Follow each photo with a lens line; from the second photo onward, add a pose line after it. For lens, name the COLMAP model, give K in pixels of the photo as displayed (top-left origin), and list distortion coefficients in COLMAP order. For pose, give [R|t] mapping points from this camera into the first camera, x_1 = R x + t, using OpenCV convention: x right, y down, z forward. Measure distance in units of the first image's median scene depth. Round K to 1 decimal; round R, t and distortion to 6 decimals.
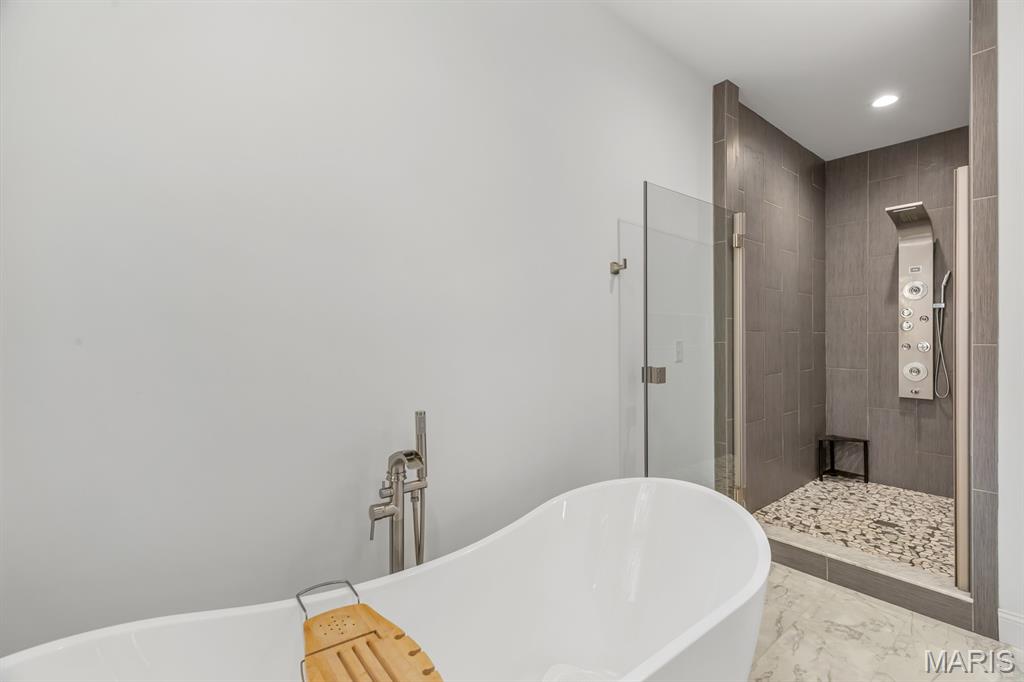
lens RADIAL K [[459.2, 0, 515.9], [0, 459.2, 338.4], [0, 0, 1]] dist [0.003162, 0.000755]
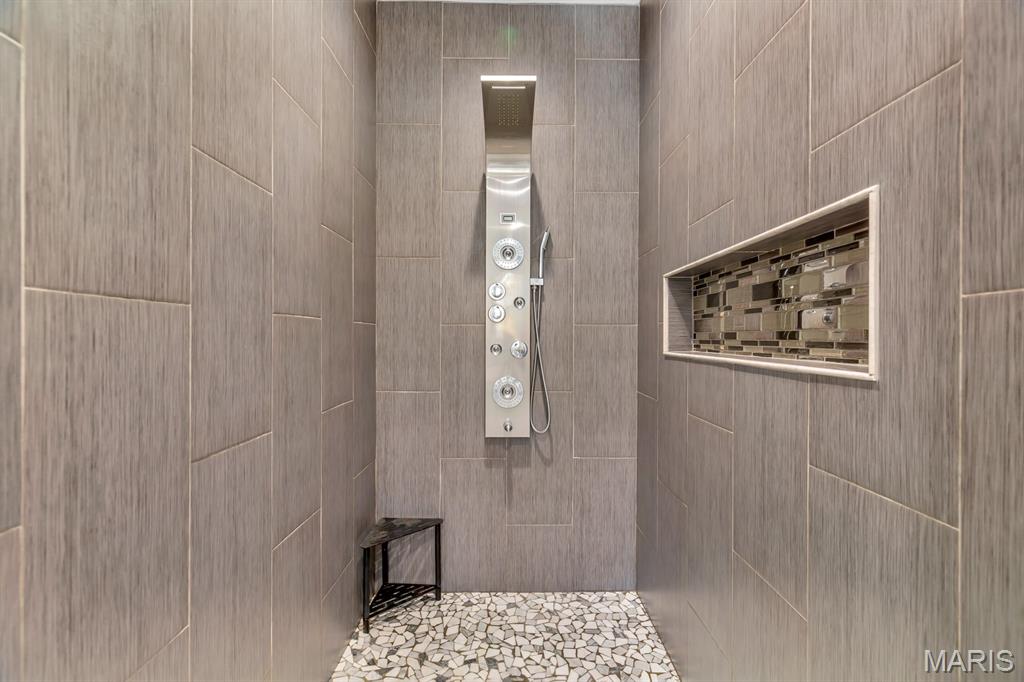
lens RADIAL K [[459.2, 0, 515.9], [0, 459.2, 338.4], [0, 0, 1]] dist [0.003162, 0.000755]
pose [[0.622152, 0.002228, 0.782893, 0.402348], [-0.004629, 0.999989, 0.000833, 0.003074], [-0.782882, -0.004143, 0.622156, 0.608411]]
